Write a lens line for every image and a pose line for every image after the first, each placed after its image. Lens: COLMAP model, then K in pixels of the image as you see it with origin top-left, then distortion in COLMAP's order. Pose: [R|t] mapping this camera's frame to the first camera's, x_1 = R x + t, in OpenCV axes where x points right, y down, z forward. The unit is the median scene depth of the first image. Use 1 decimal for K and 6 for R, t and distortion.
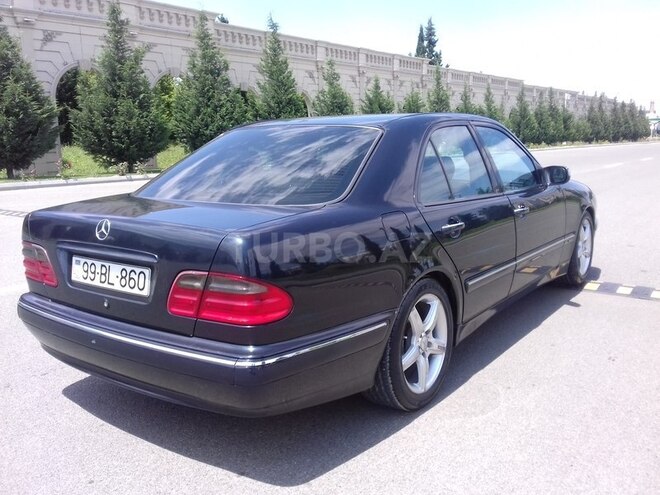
lens RADIAL K [[604.9, 0, 330.0], [0, 604.9, 247.5], [0, 0, 1]] dist [0.088868, -0.173941]
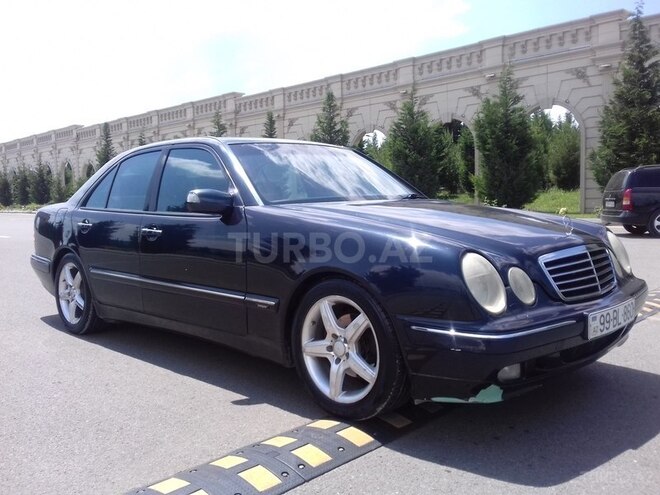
lens RADIAL K [[604.9, 0, 330.0], [0, 604.9, 247.5], [0, 0, 1]] dist [0.088868, -0.173941]
pose [[-0.134485, 0.101669, -0.985686, 0.225615], [-0.152732, 0.980709, 0.121994, -0.036265], [0.979074, 0.166953, -0.116362, 0.252497]]
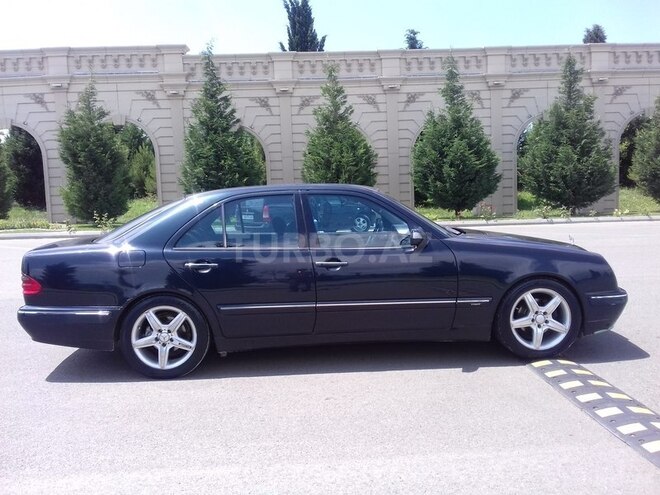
lens RADIAL K [[604.9, 0, 330.0], [0, 604.9, 247.5], [0, 0, 1]] dist [0.088868, -0.173941]
pose [[0.637337, 0.071608, -0.767251, 0.220828], [-0.119720, 0.992784, -0.006792, -0.015236], [0.761228, 0.096184, 0.641311, 0.041442]]
